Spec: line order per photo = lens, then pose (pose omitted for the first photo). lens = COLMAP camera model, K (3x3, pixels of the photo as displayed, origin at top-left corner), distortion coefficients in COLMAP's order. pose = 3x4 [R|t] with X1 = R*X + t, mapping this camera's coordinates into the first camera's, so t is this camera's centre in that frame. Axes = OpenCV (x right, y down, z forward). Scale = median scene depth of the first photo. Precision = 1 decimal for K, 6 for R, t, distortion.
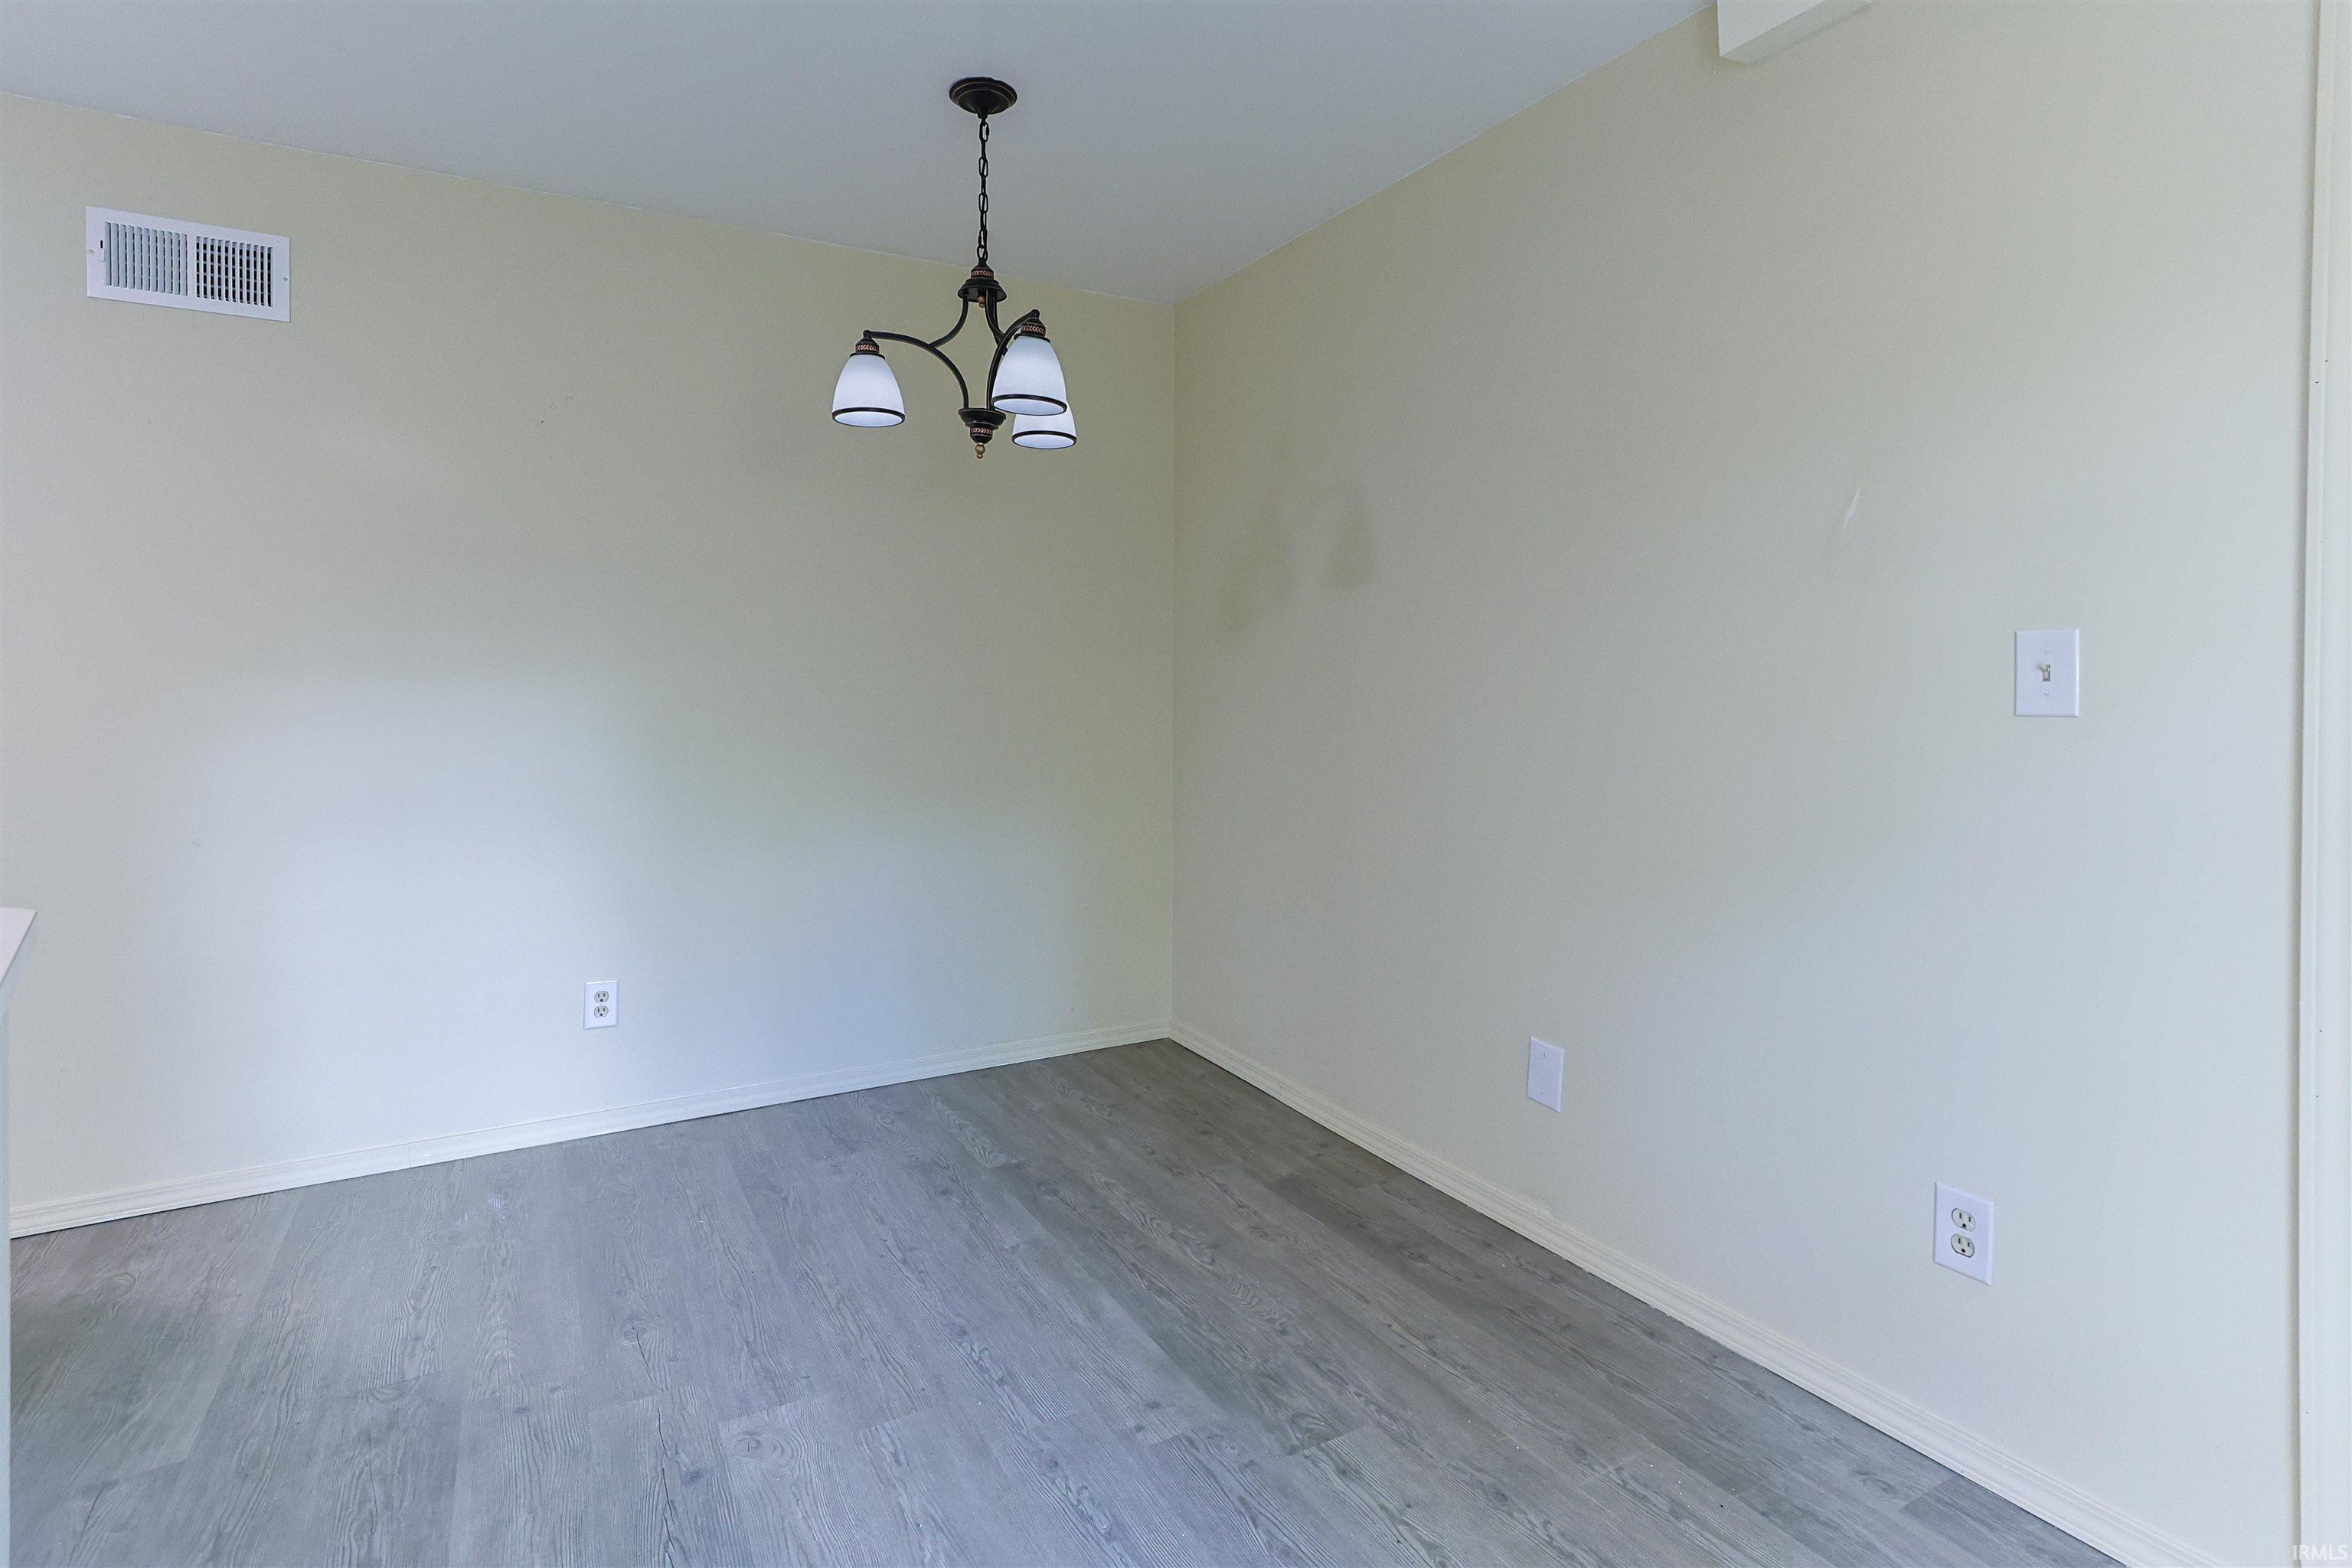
lens RADIAL K [[1153.3, 0, 1136.1], [0, 1153.3, 691.6], [0, 0, 1]] dist [-0.003991, 0.000271]
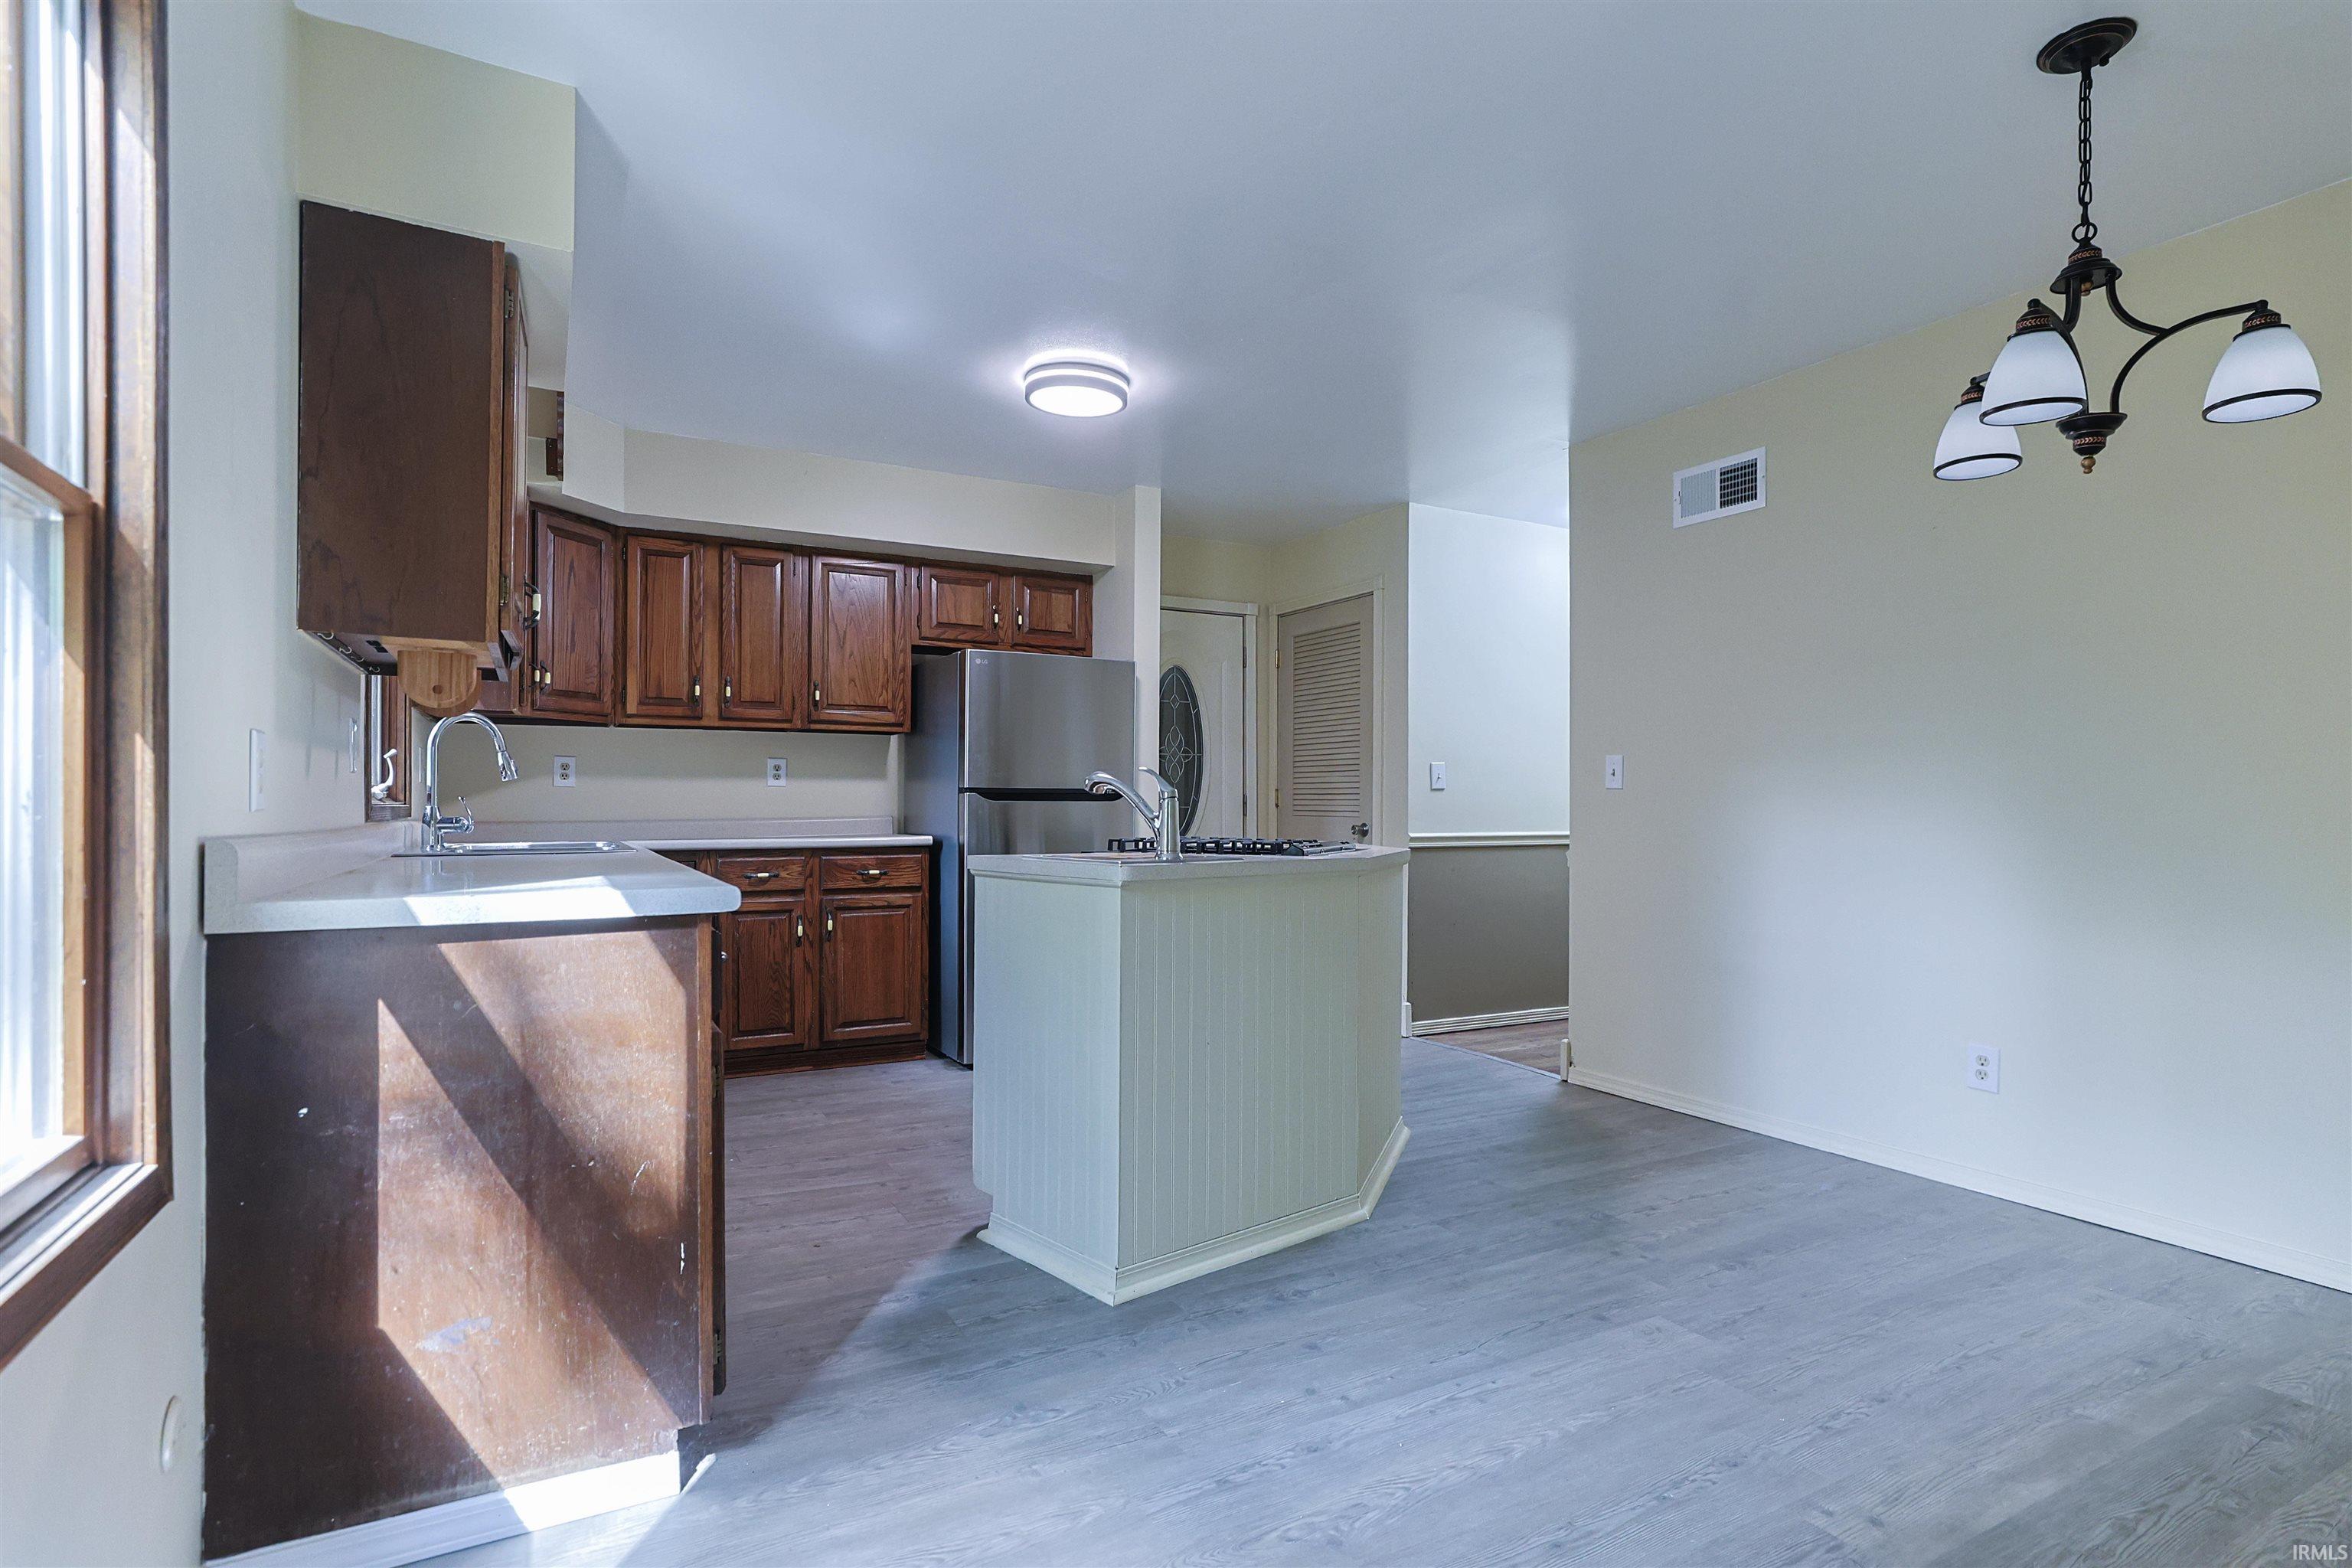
lens RADIAL K [[1113.8, 0, 1208.2], [0, 1113.8, 804.5], [0, 0, 1]] dist [-0.026749, 0.000842]
pose [[0.023449, 0.003161, -0.999720, 0.653251], [-0.009497, 0.999951, 0.002939, 0.044379], [0.999680, 0.009426, 0.023478, 0.342452]]
